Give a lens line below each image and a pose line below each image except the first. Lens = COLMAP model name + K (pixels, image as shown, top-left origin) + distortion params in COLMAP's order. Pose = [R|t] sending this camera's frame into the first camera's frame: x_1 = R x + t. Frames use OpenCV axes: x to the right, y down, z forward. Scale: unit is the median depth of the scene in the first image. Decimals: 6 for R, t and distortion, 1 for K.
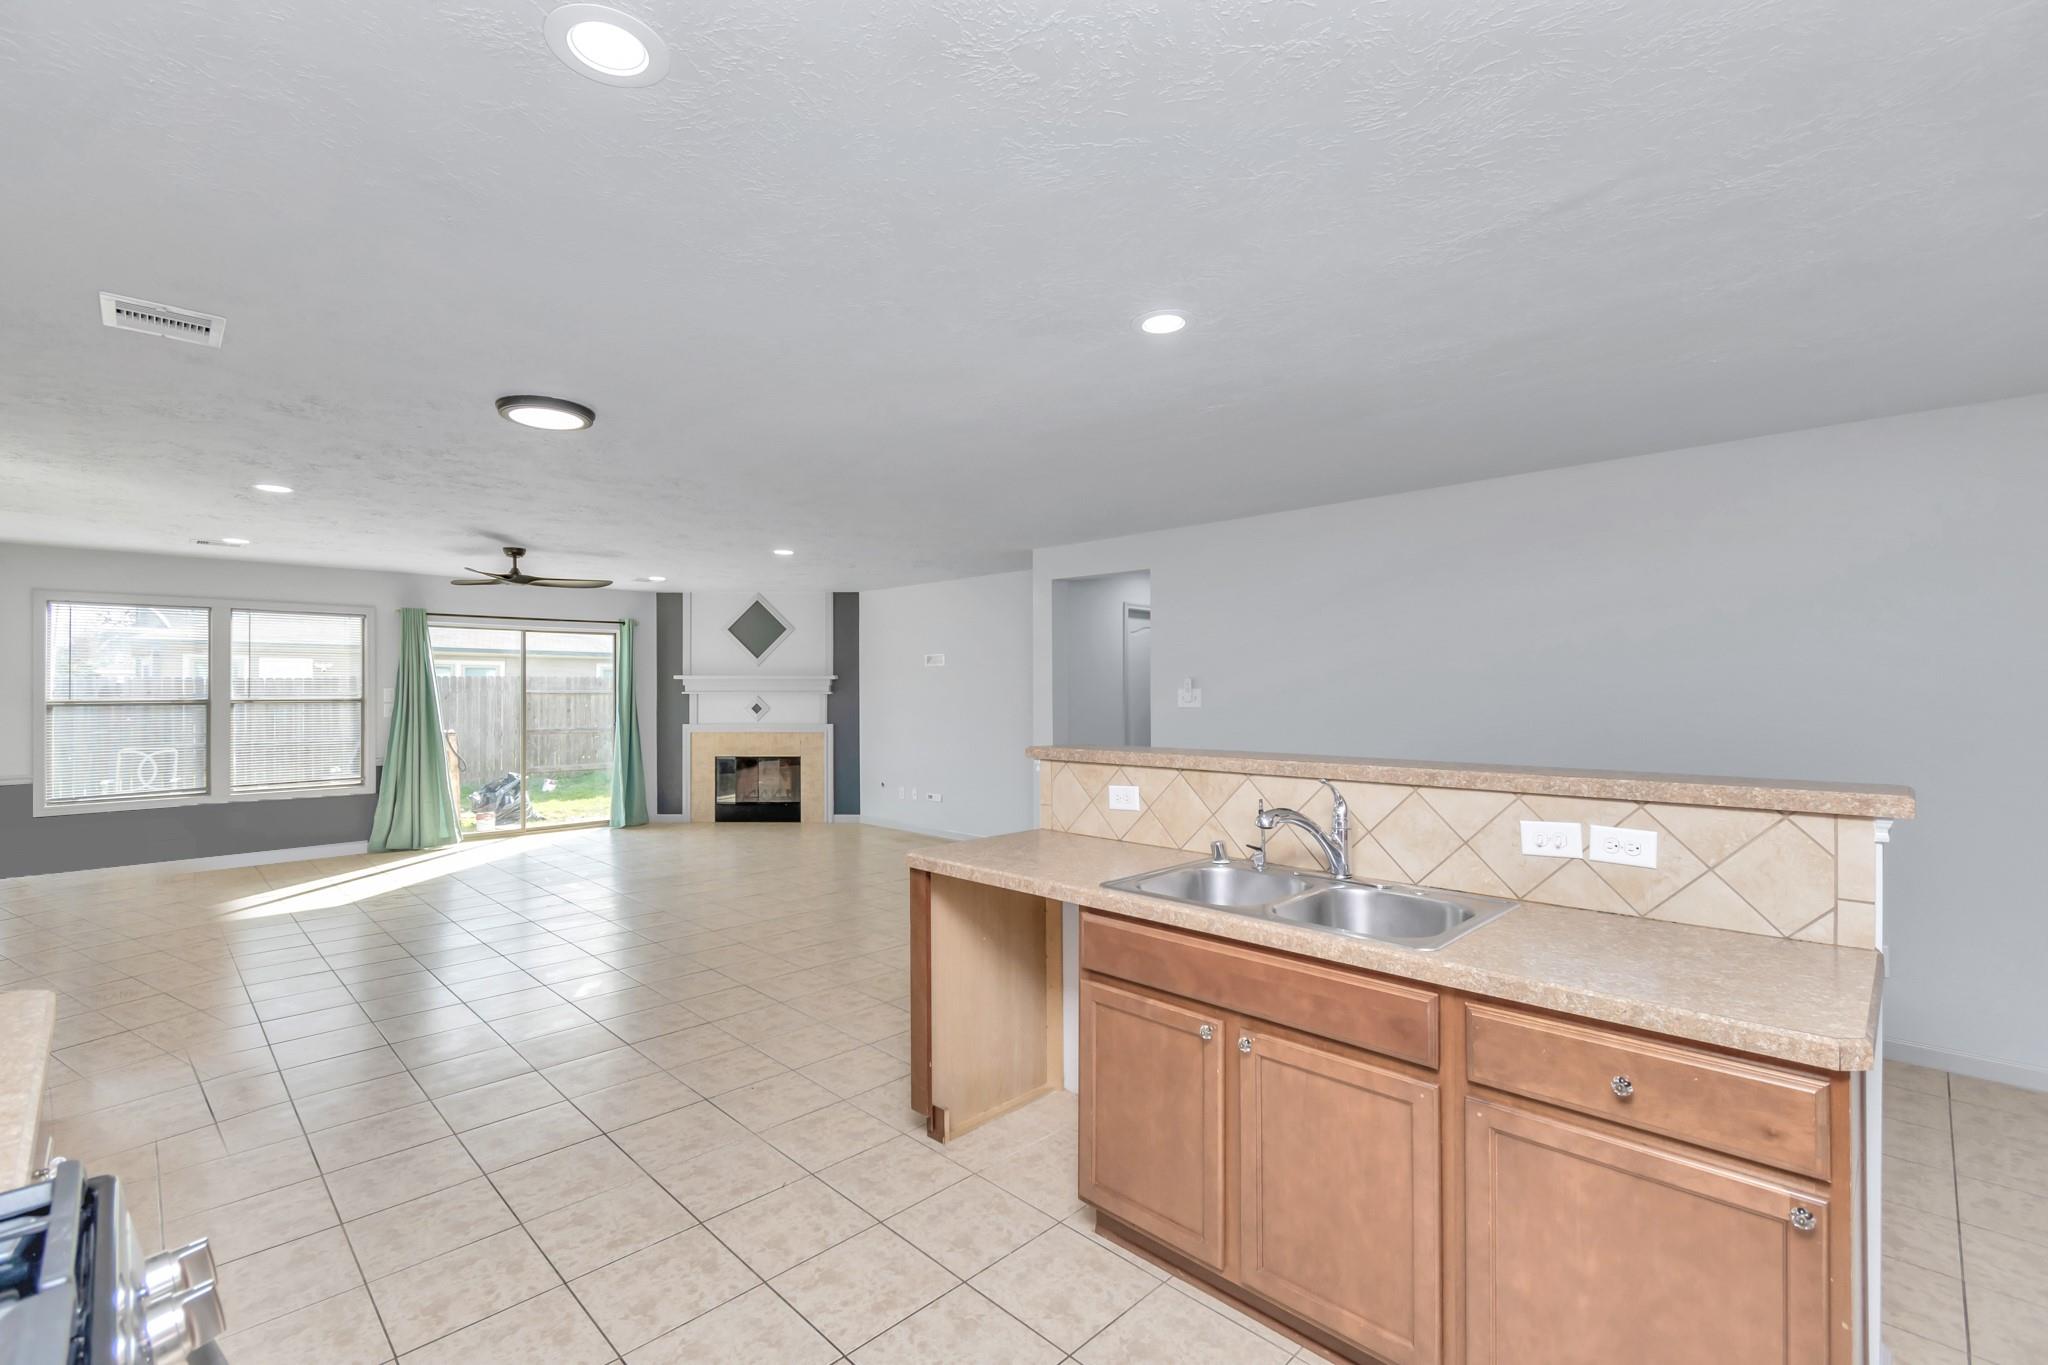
lens RADIAL K [[888.5, 0, 1021.4], [0, 888.5, 690.1], [0, 0, 1]] dist [0.004564, 0.000106]
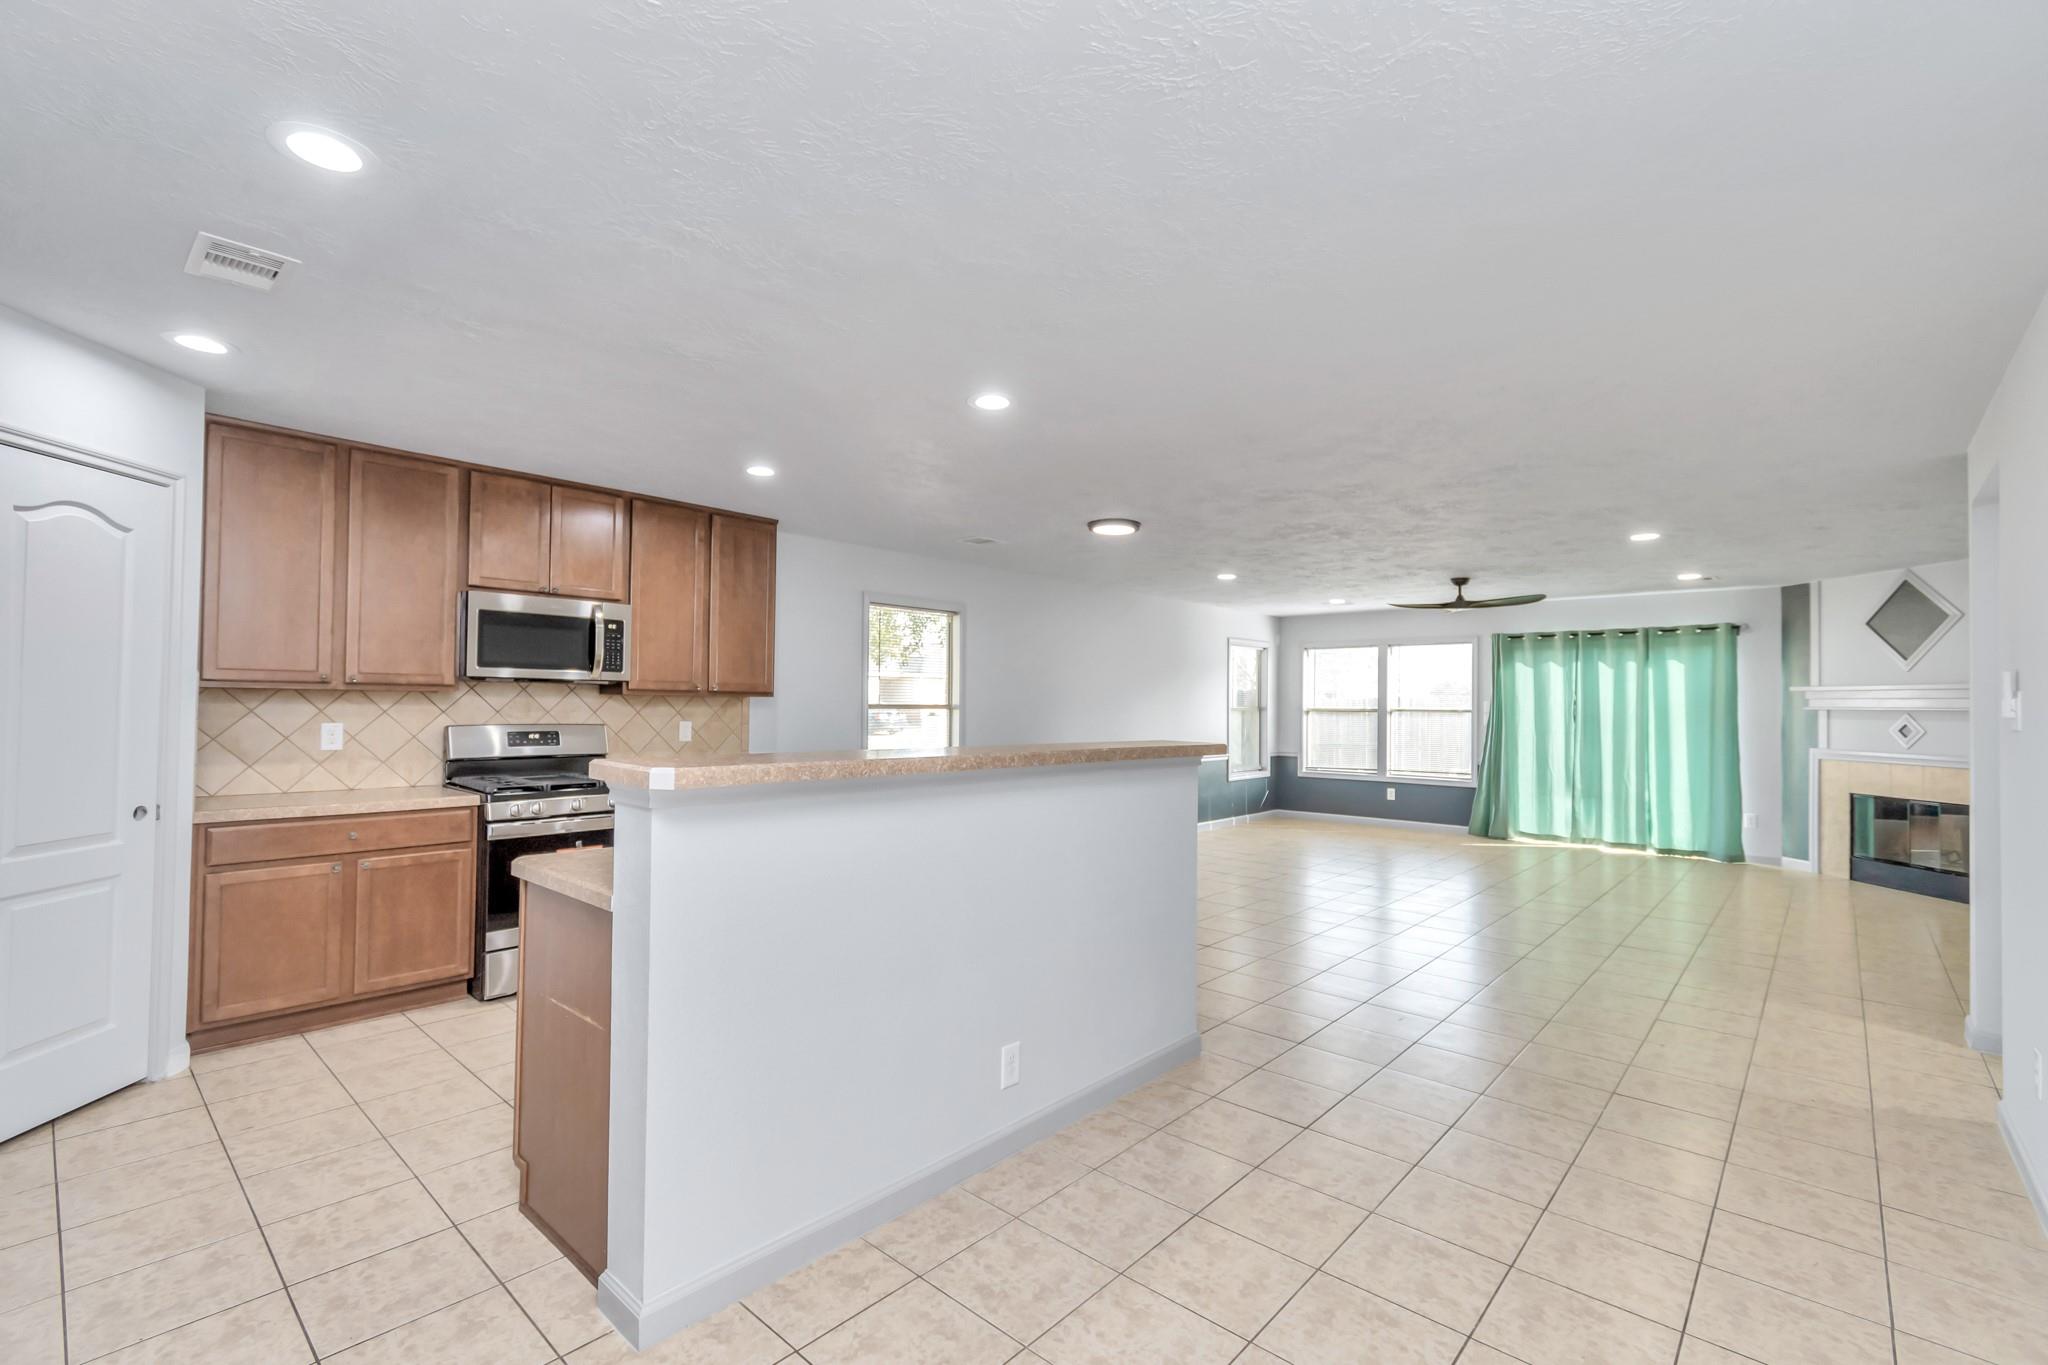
lens RADIAL K [[904.5, 0, 1015.0], [0, 904.5, 686.7], [0, 0, 1]] dist [-0.000388, -0.000137]
pose [[0.043235, -0.018829, -0.998887, 0.402520], [-0.011239, 0.999750, -0.019332, 0.007527], [0.999002, 0.012062, 0.043013, 0.258725]]
